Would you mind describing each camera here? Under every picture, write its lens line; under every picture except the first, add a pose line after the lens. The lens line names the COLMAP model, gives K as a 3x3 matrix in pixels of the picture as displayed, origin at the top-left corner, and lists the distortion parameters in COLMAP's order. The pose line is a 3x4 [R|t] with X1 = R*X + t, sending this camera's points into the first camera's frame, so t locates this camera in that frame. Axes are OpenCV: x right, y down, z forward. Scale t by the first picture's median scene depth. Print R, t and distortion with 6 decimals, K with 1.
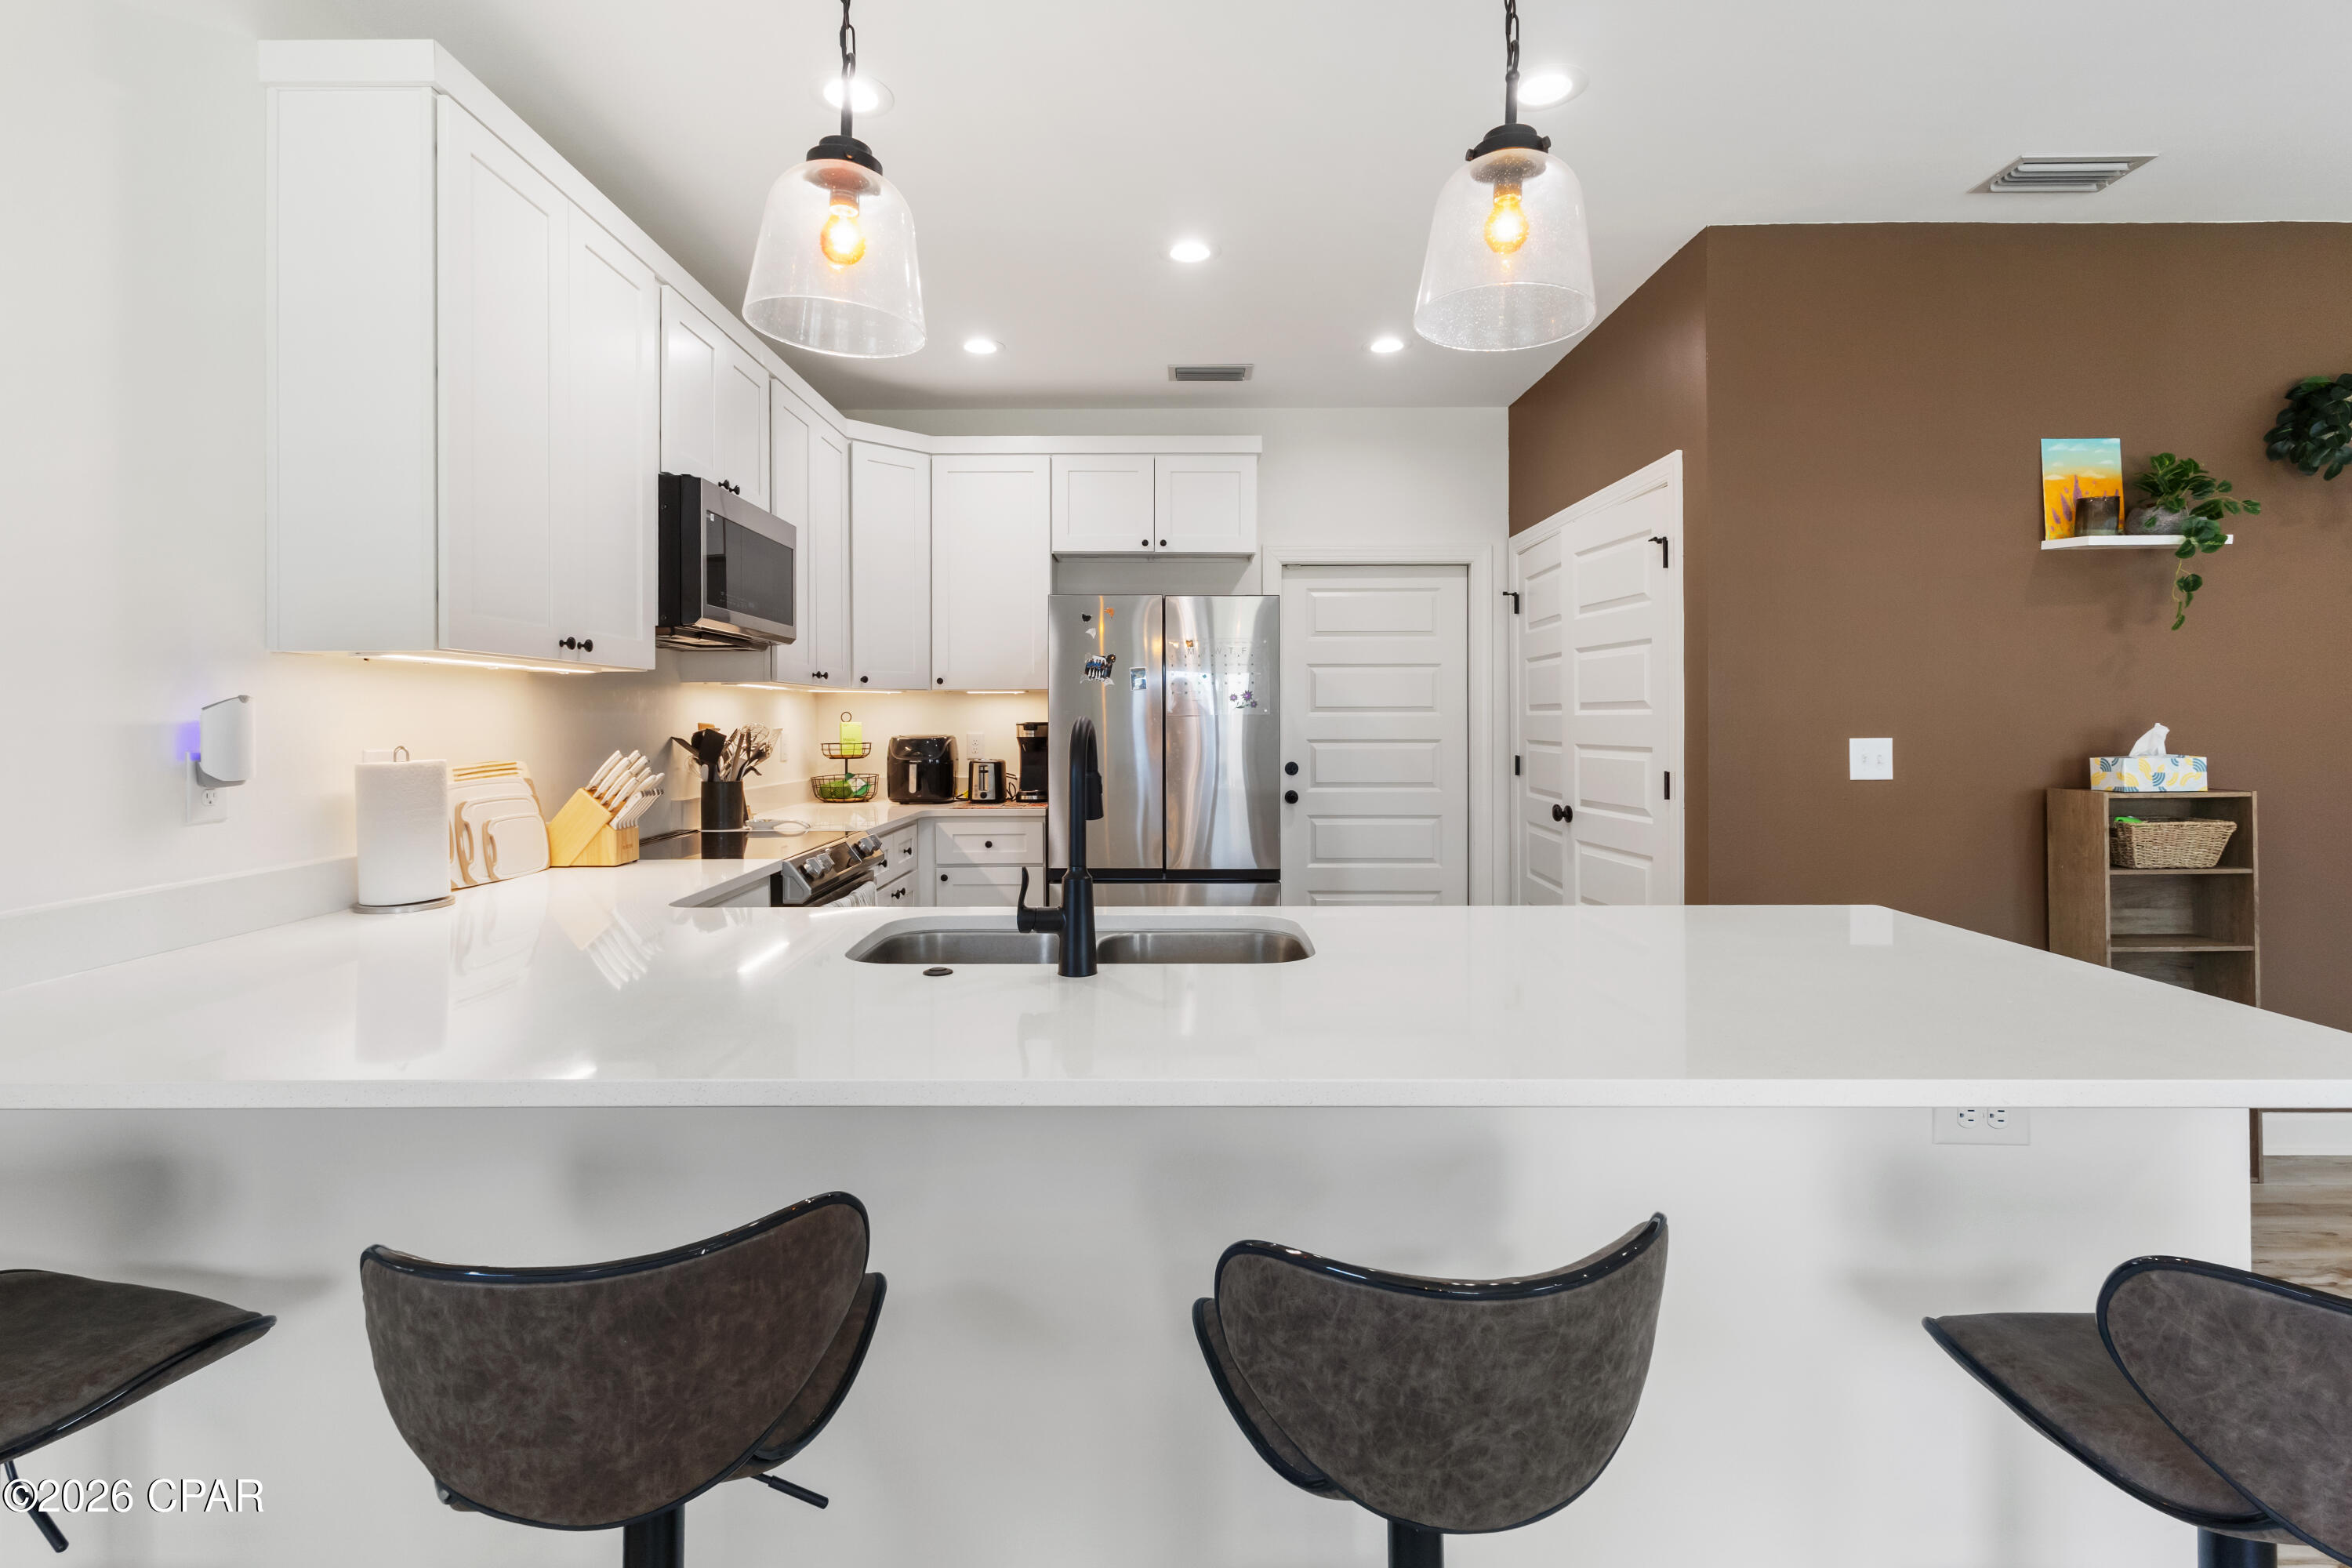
lens RADIAL K [[1118.0, 0, 1173.2], [0, 1118.0, 717.4], [0, 0, 1]] dist [-0.000355, 0.000502]
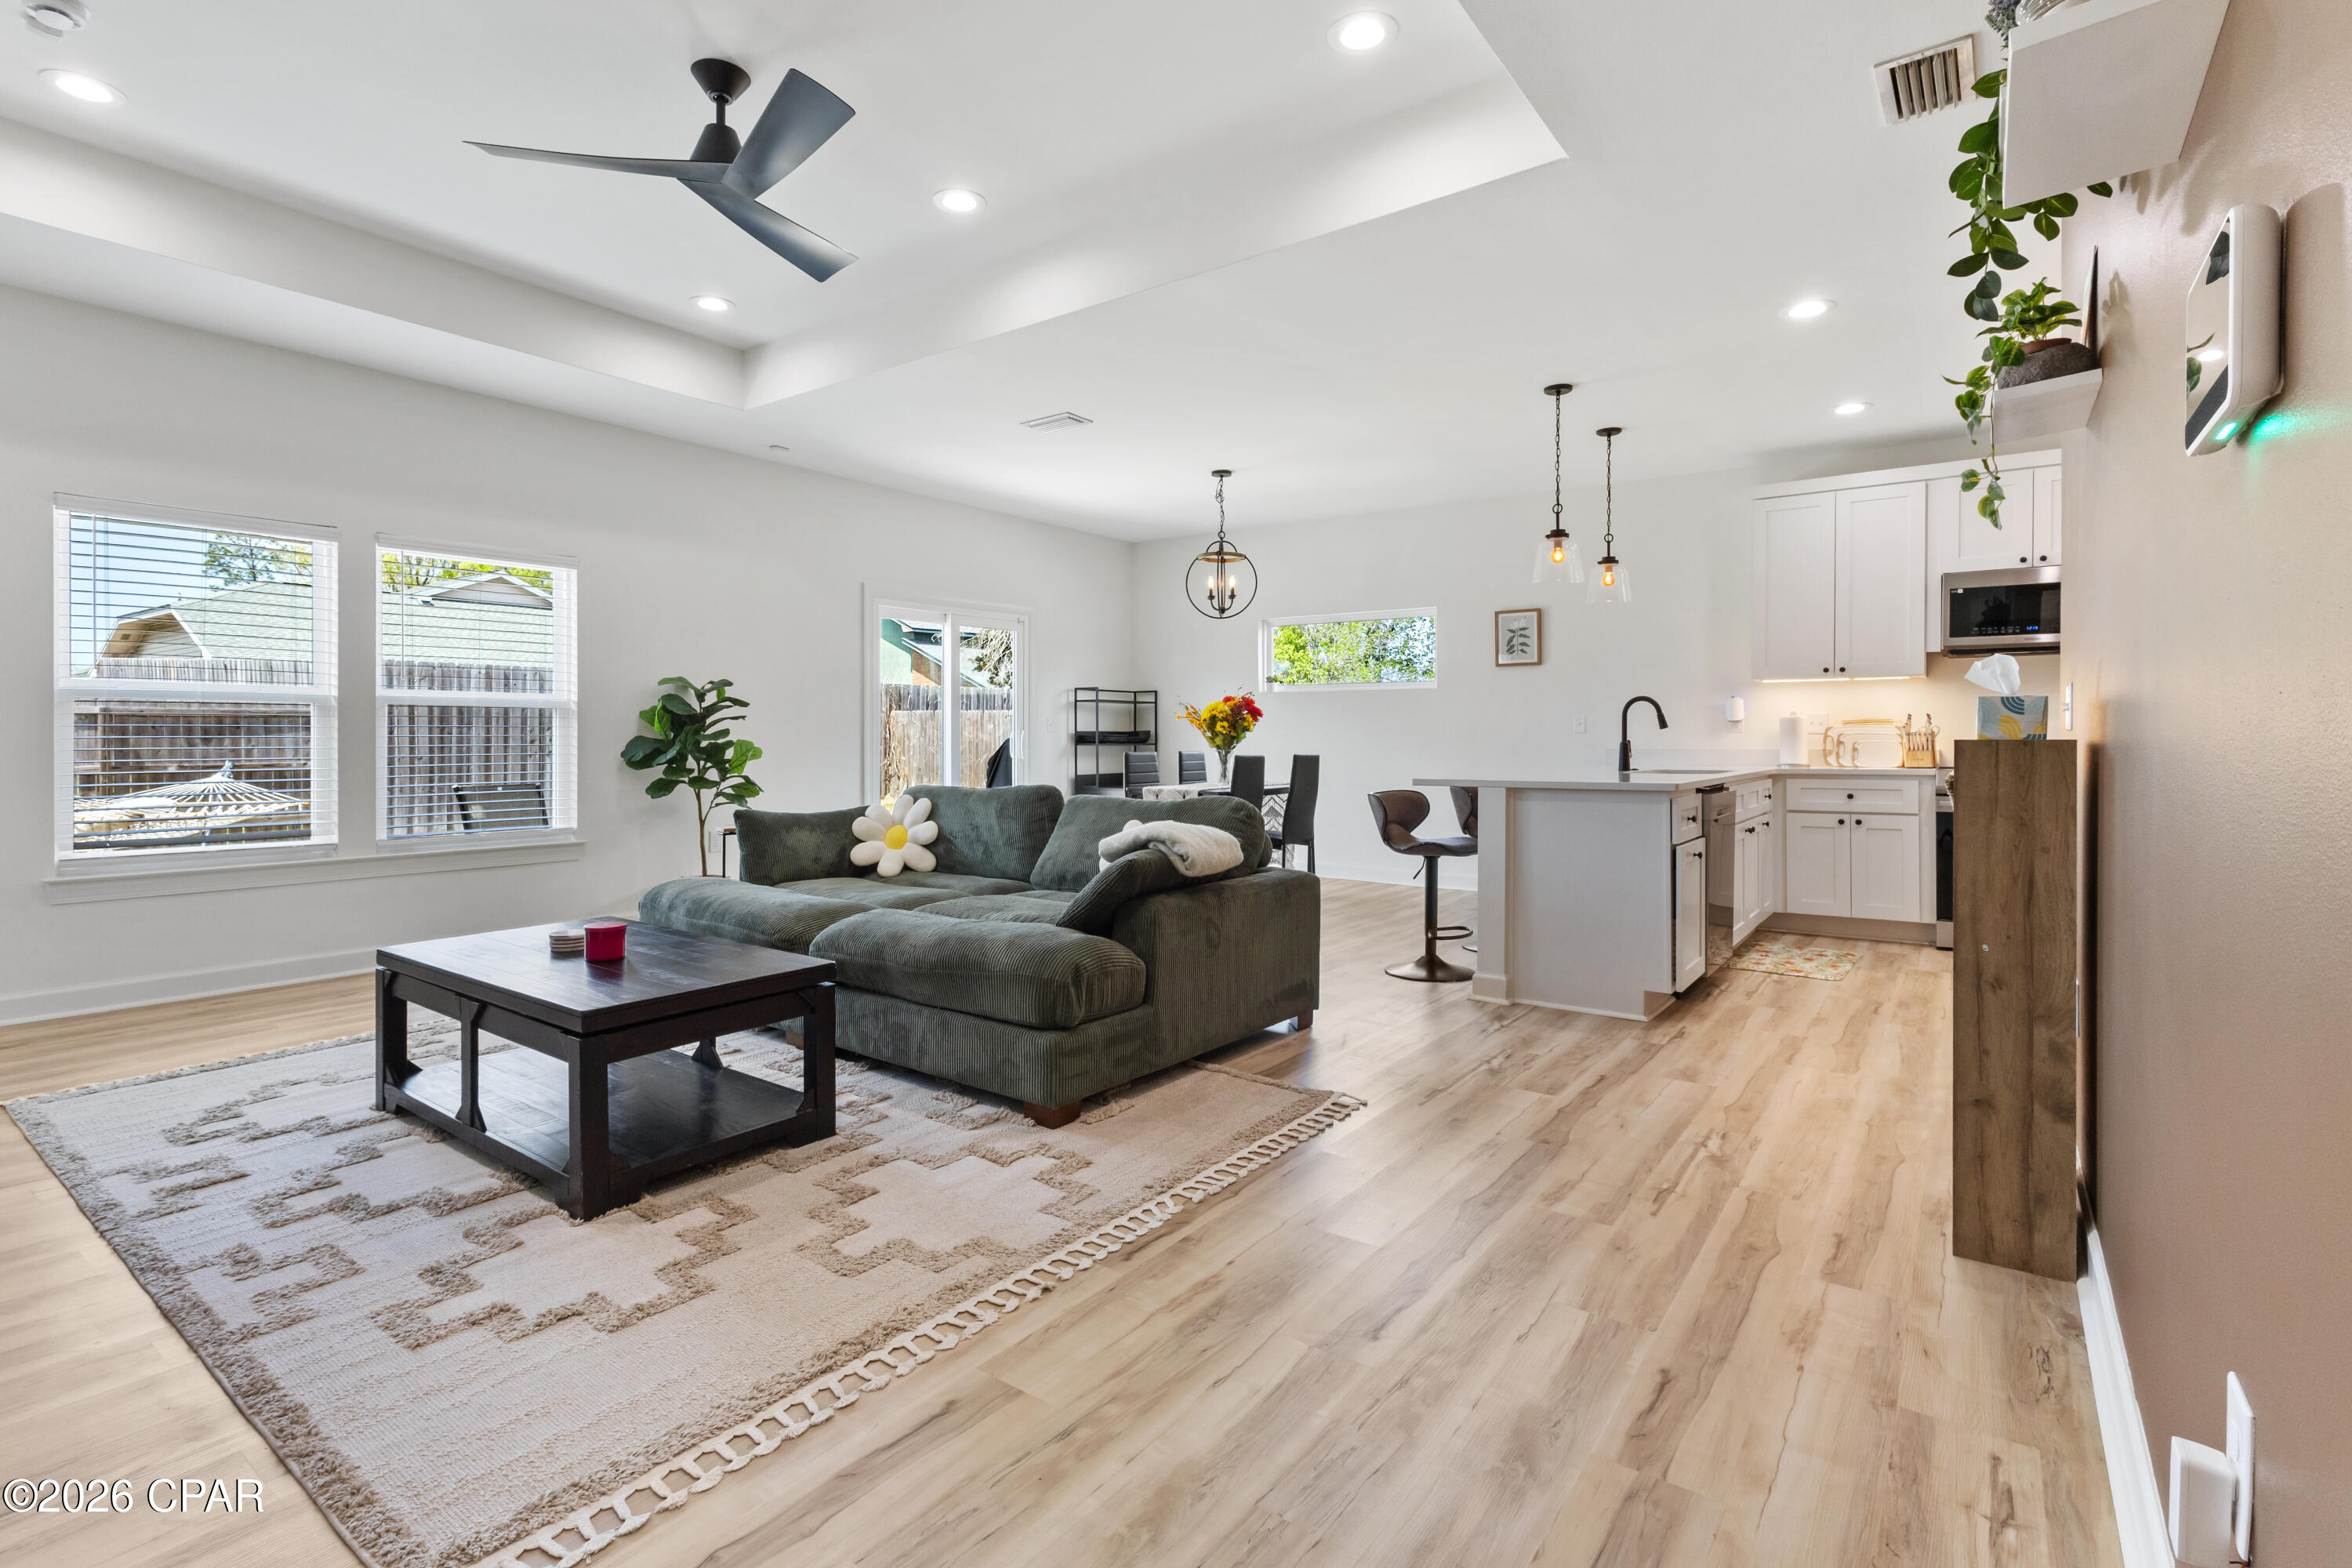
lens RADIAL K [[1093.7, 0, 1167.0], [0, 1093.7, 756.0], [0, 0, 1]] dist [0.001744, -0.000209]
pose [[-0.593131, 0.015638, -0.804954, 1.521388], [0.003608, 0.999853, 0.016766, 0.052527], [0.805098, 0.007040, -0.593100, 0.821873]]
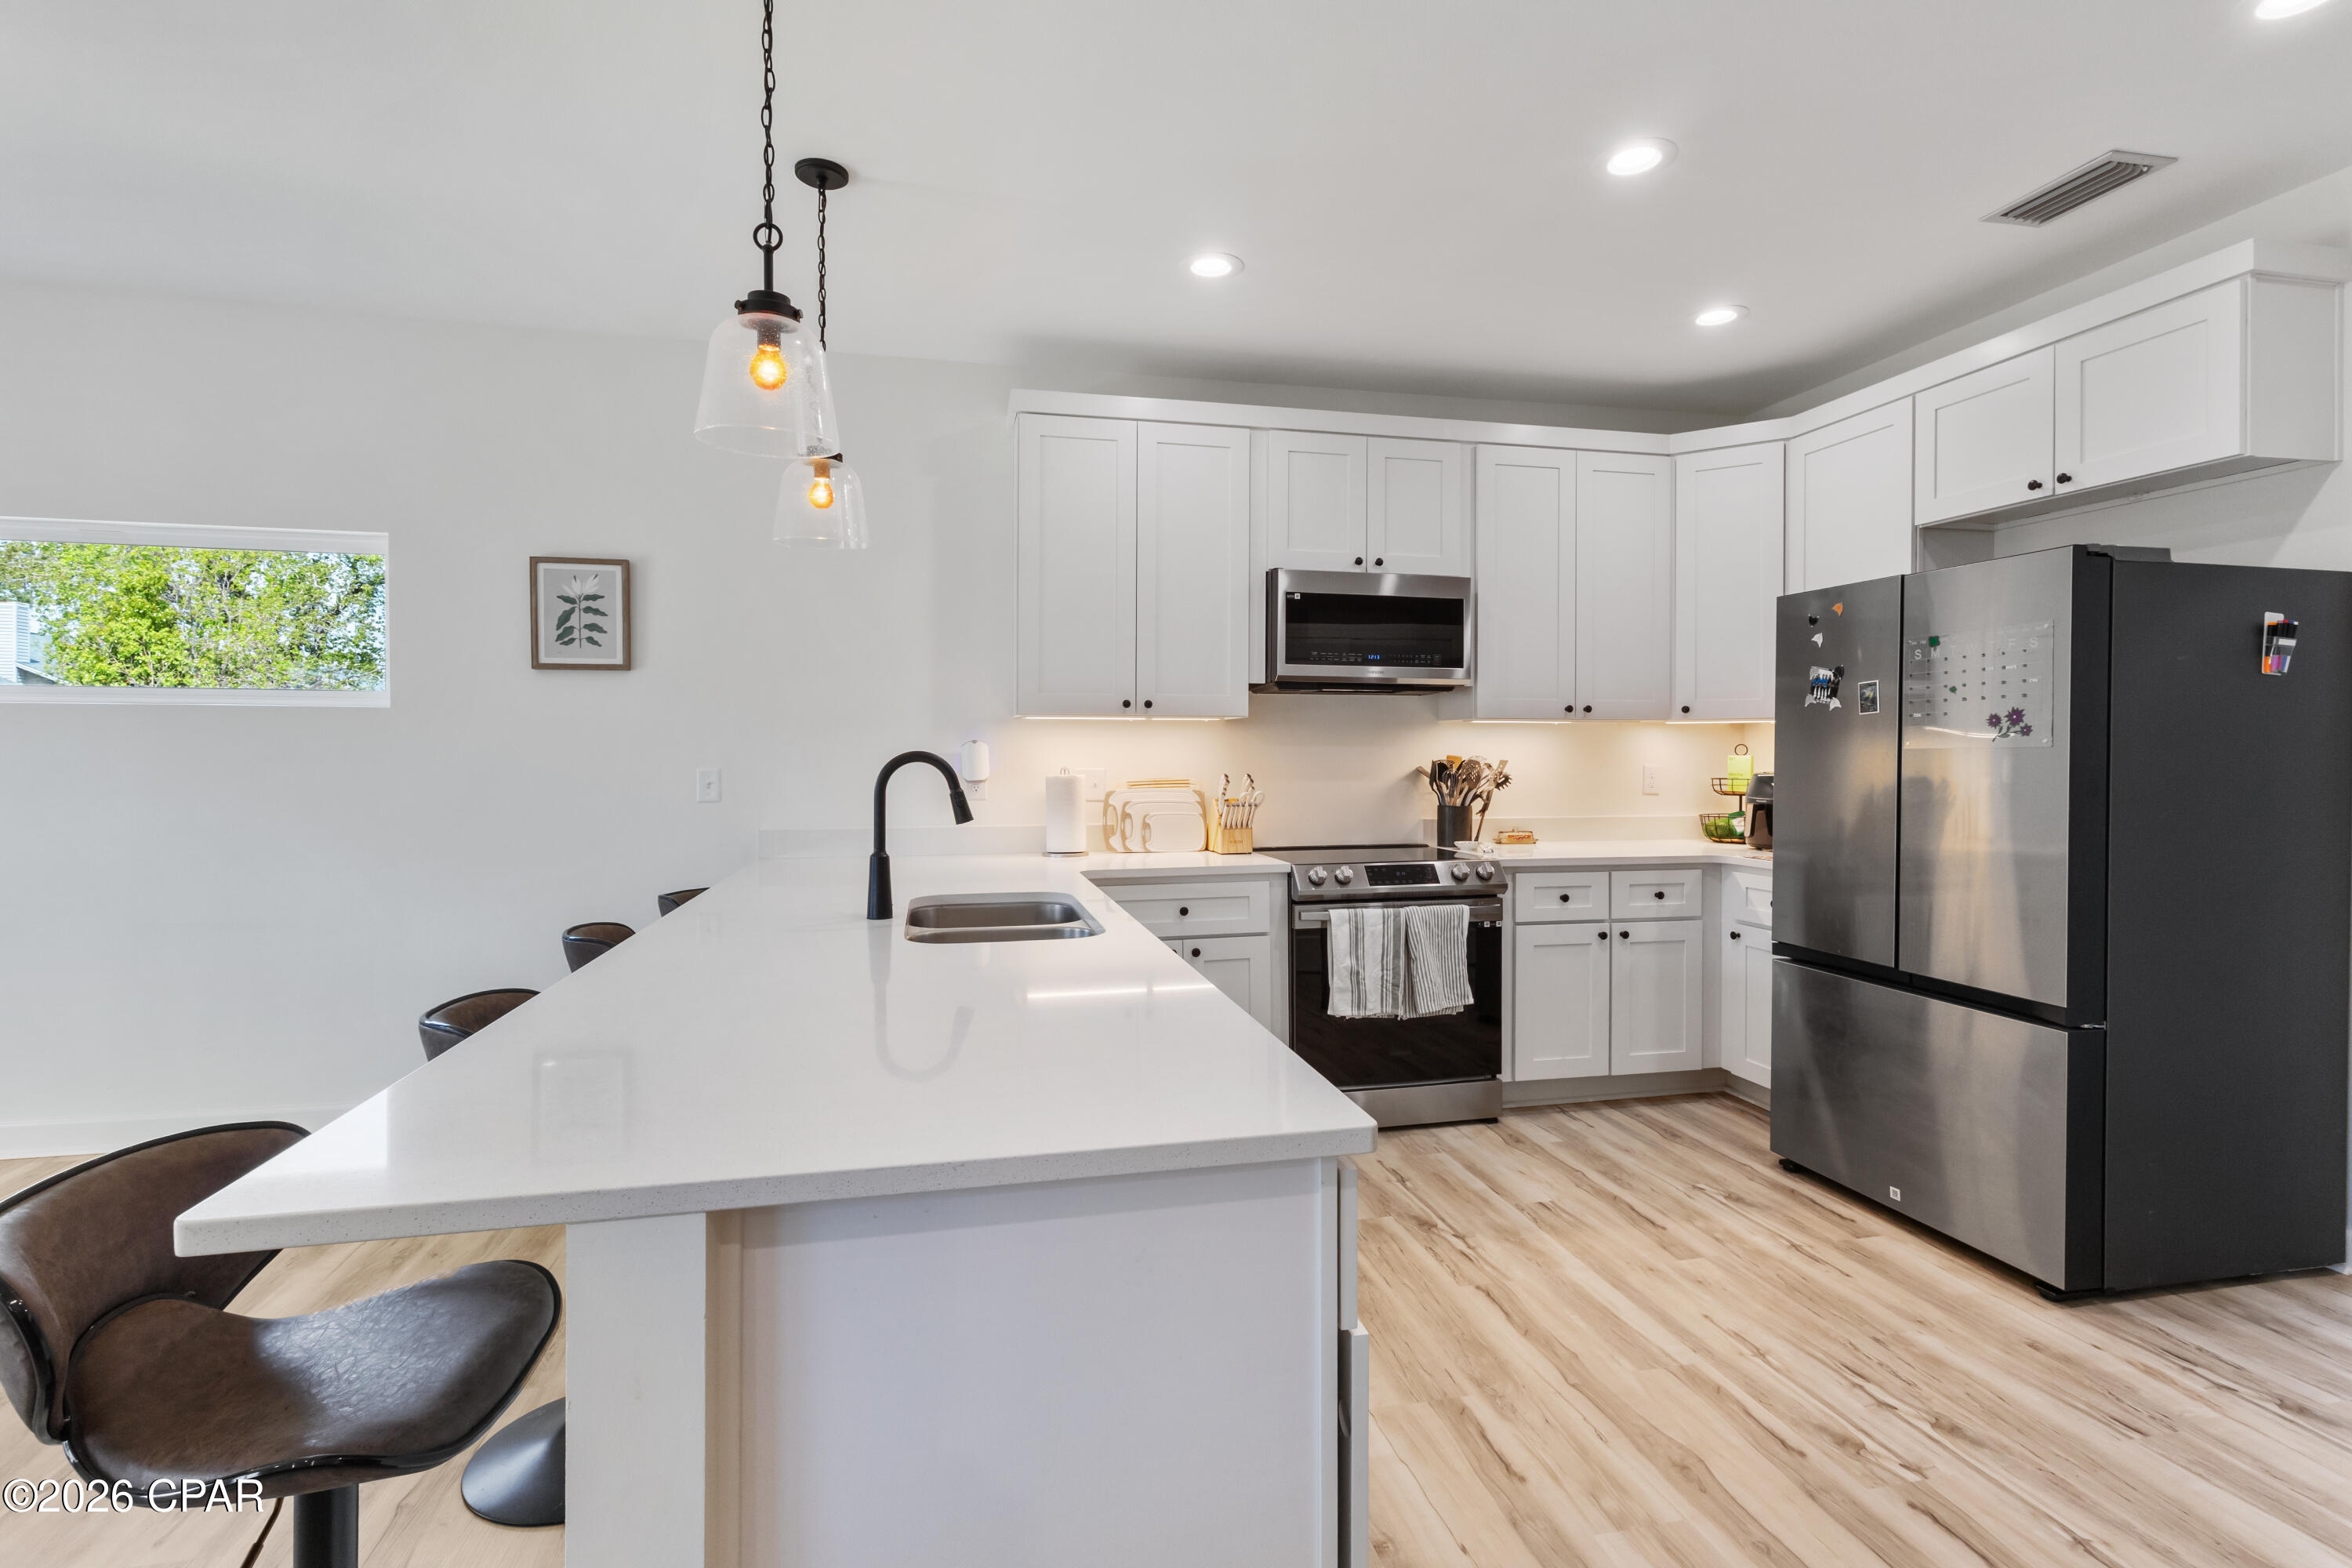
lens RADIAL K [[1093.7, 0, 1167.0], [0, 1093.7, 756.0], [0, 0, 1]] dist [0.001744, -0.000209]
pose [[0.209917, 0.006682, -0.977696, 0.641423], [0.000891, 0.999975, 0.007026, -0.002492], [0.977719, -0.002346, 0.209906, 0.471906]]
